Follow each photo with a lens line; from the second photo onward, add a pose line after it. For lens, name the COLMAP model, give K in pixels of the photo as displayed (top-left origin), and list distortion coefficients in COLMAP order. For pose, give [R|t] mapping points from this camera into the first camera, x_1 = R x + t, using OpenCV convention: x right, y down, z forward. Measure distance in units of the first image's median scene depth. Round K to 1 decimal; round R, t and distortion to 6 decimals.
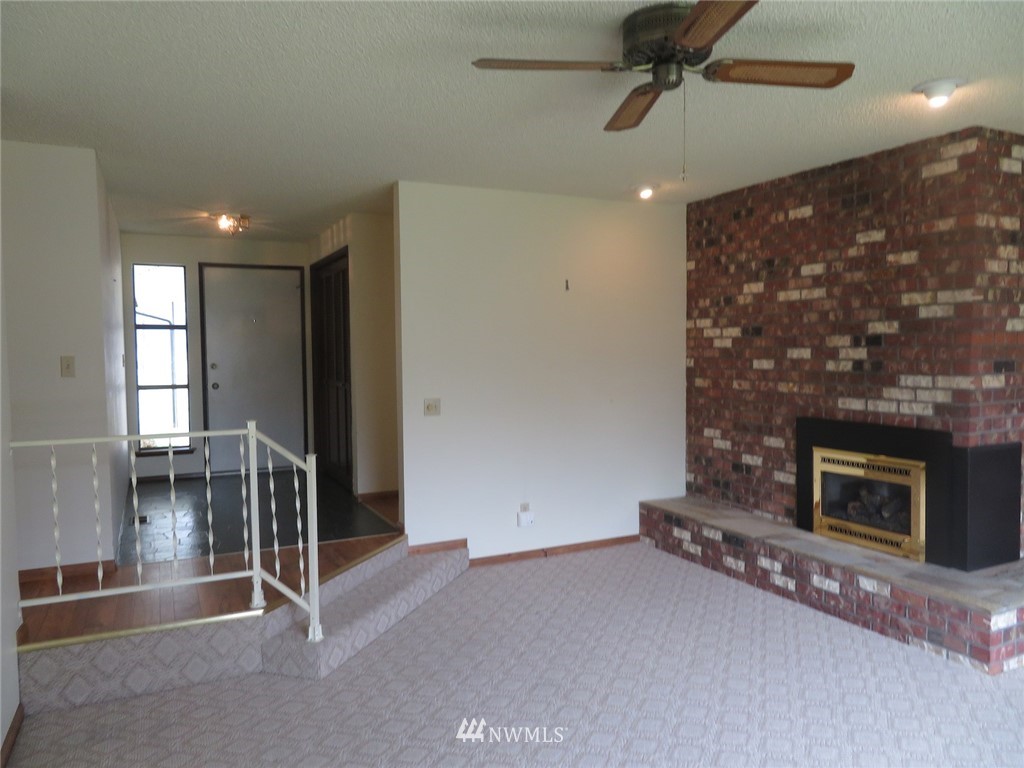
lens RADIAL K [[730.1, 0, 511.5], [0, 730.1, 382.2], [0, 0, 1]] dist [0.007704, -0.001962]
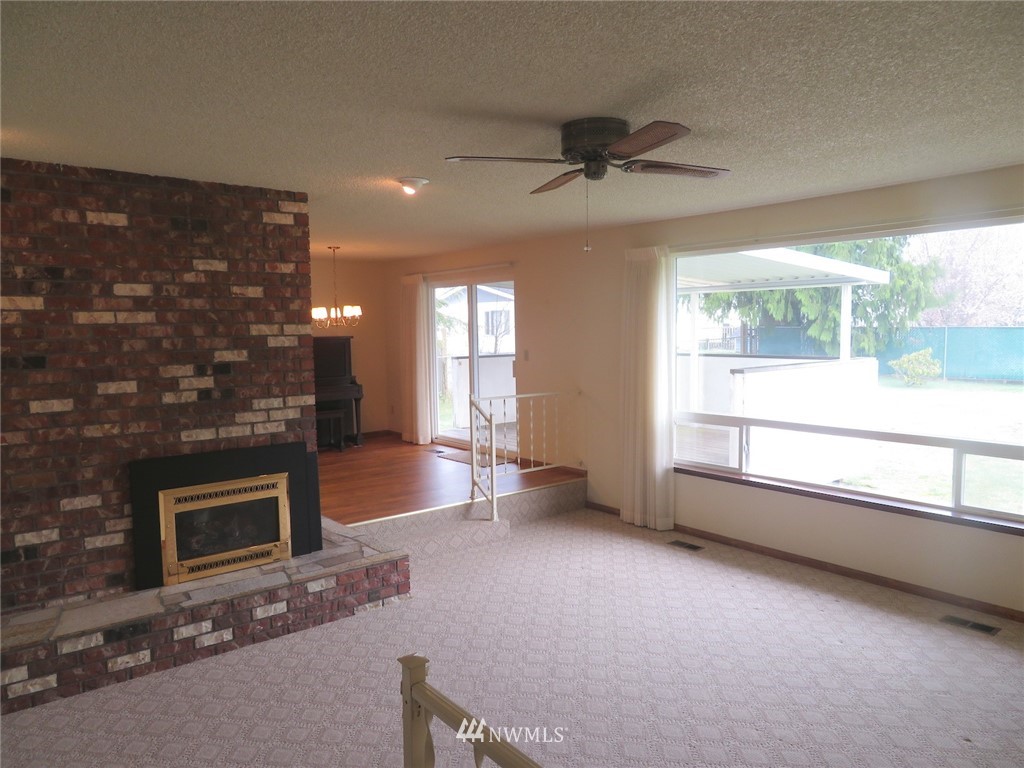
lens RADIAL K [[730.1, 0, 511.9], [0, 730.1, 386.7], [0, 0, 1]] dist [0.007704, -0.001962]
pose [[-0.207376, -0.067208, 0.975950, -0.550687], [0.064262, 0.994547, 0.082144, -0.085190], [-0.976148, 0.079751, -0.201926, 0.773344]]
